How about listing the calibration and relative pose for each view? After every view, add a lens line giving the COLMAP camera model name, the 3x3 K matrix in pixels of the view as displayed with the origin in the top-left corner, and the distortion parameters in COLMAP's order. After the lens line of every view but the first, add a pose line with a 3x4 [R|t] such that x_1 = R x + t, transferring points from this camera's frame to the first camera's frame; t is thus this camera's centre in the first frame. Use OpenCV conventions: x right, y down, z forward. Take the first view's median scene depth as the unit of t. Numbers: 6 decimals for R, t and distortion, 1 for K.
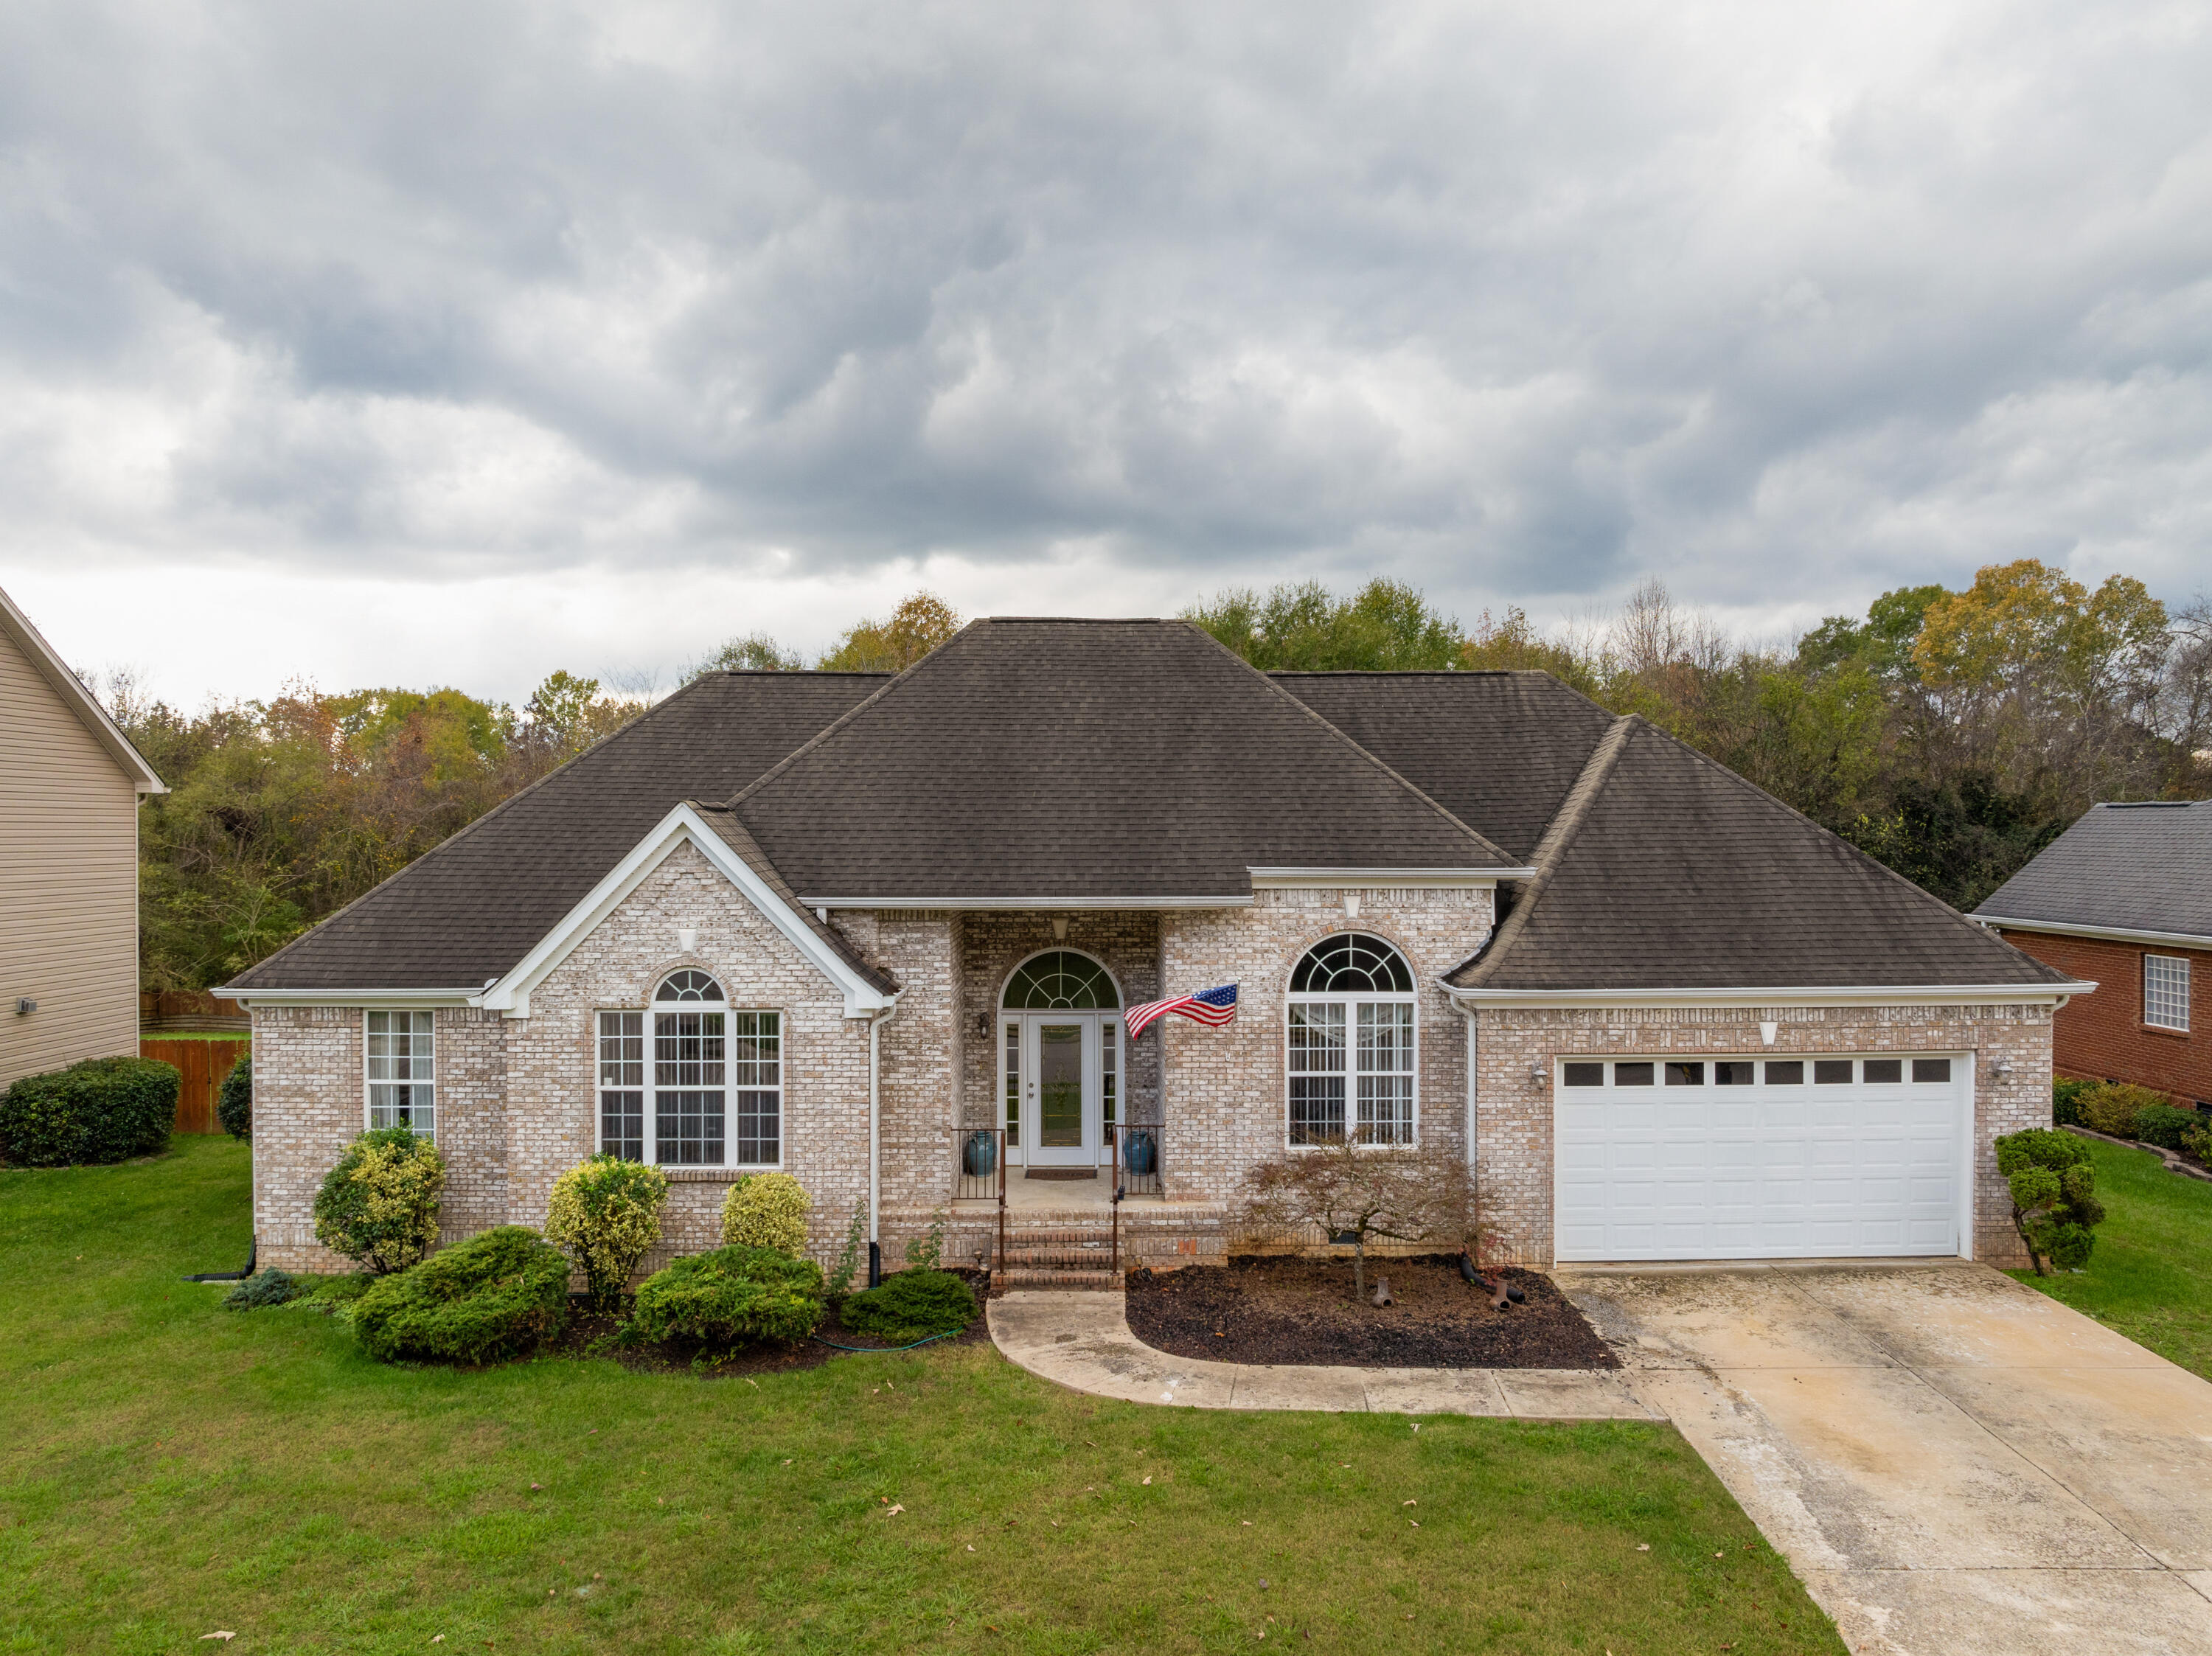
lens RADIAL K [[1572.3, 0, 1108.9], [0, 1572.3, 818.5], [0, 0, 1]] dist [-0.040218, 0.000364]
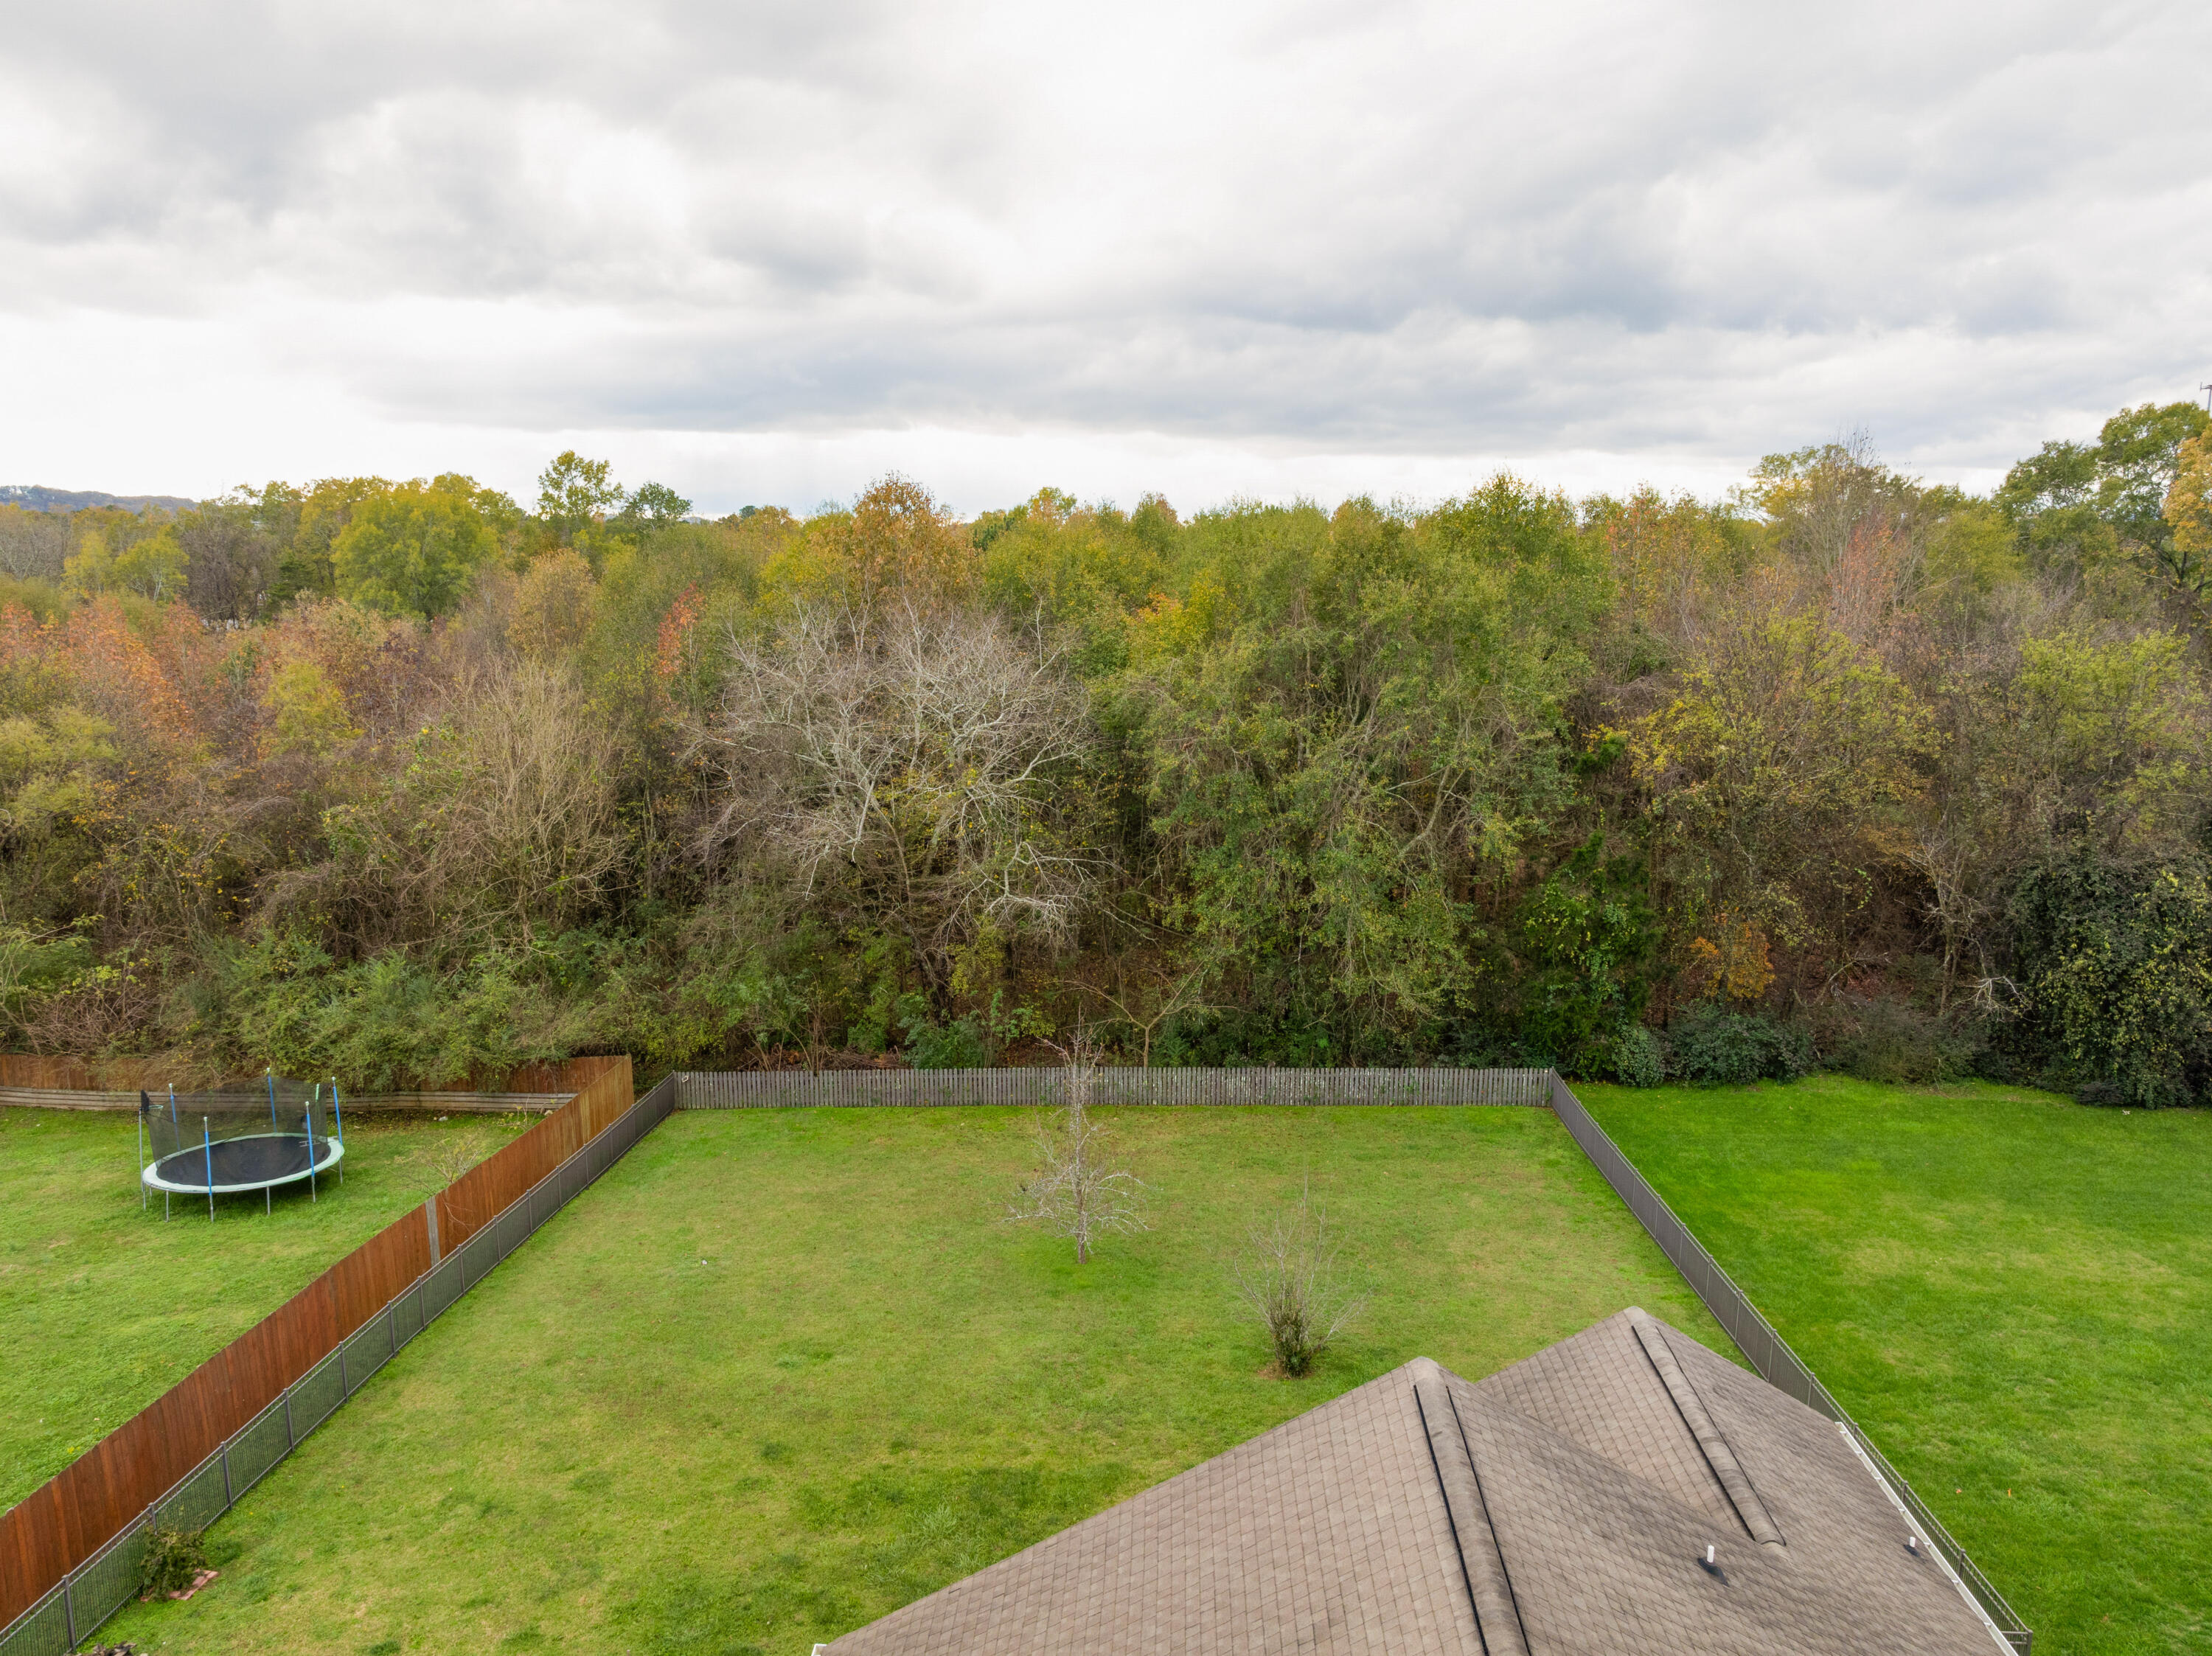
lens RADIAL K [[1572.3, 0, 1104.5], [0, 1572.3, 823.2], [0, 0, 1]] dist [-0.040218, 0.000364]
pose [[0.998397, 0.013657, -0.054923, 0.130209], [-0.003418, 0.983226, 0.182358, -0.539547], [0.056492, -0.181878, 0.981697, 1.023803]]
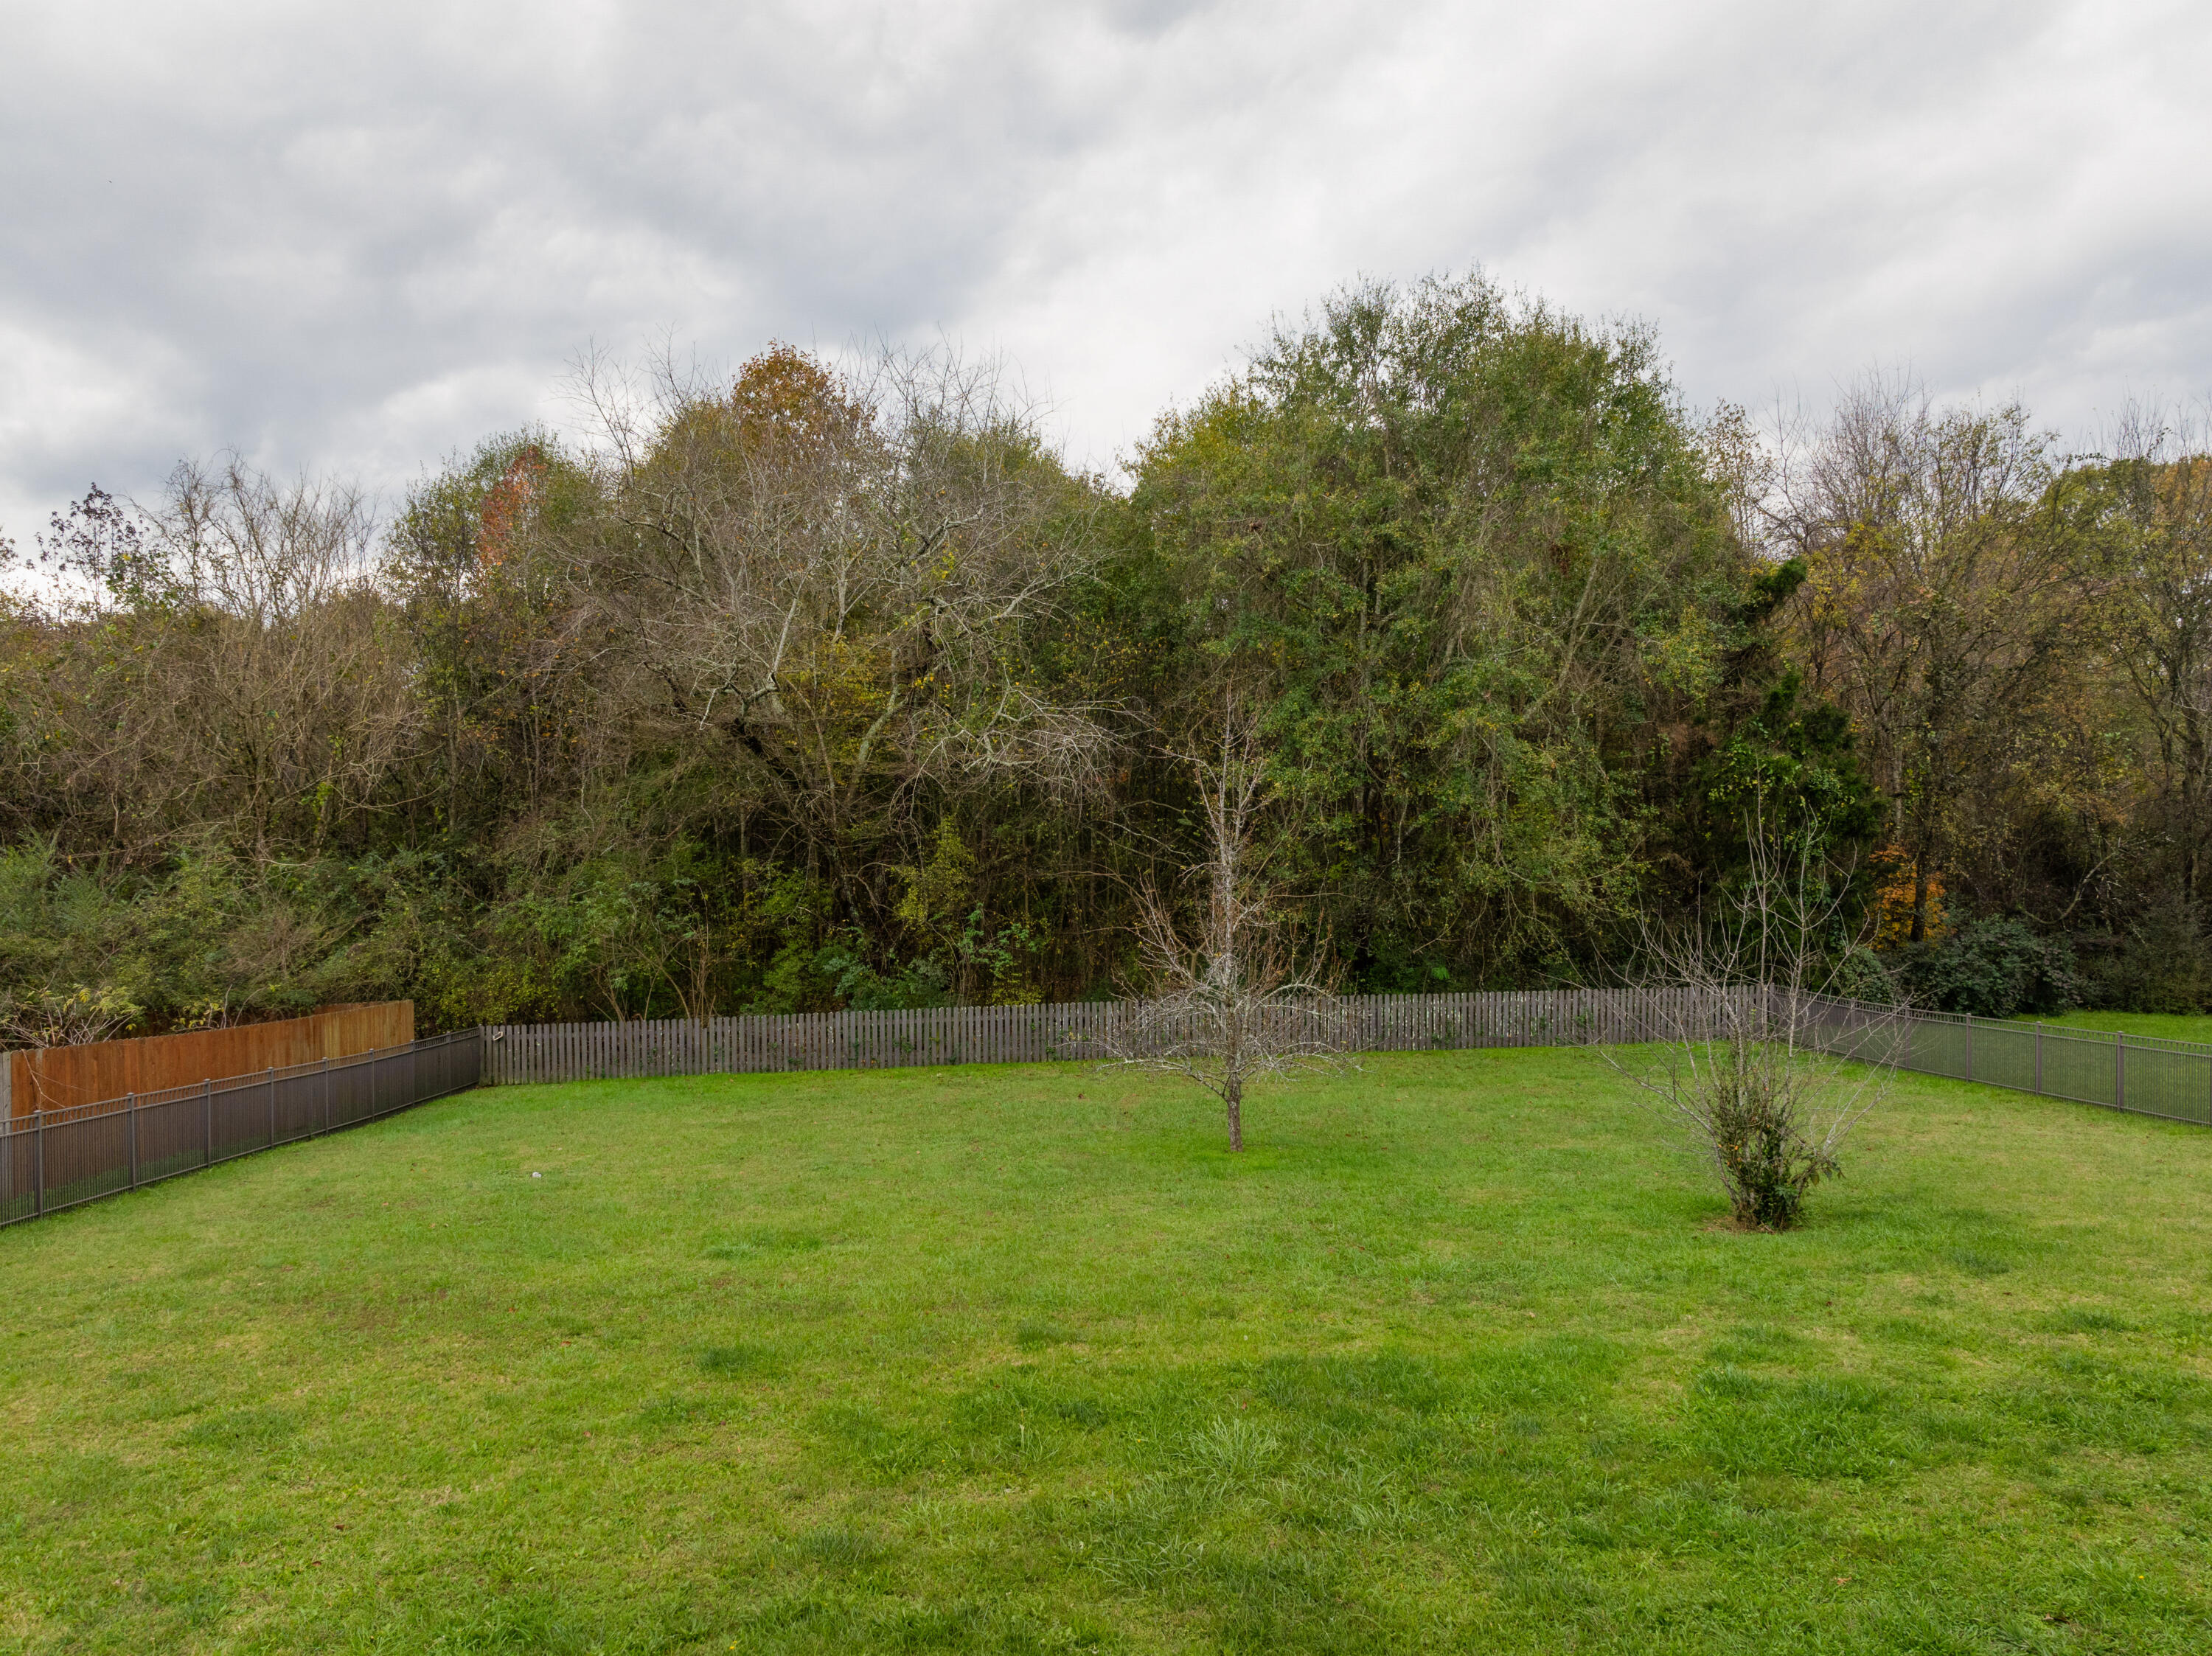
lens RADIAL K [[1572.3, 0, 1105.8], [0, 1572.3, 837.7], [0, 0, 1]] dist [-0.040218, 0.000364]
pose [[0.998341, -0.002717, 0.057519, -0.163622], [0.001260, 0.999678, 0.025361, 0.140194], [-0.057570, -0.025246, 0.998022, 1.797351]]
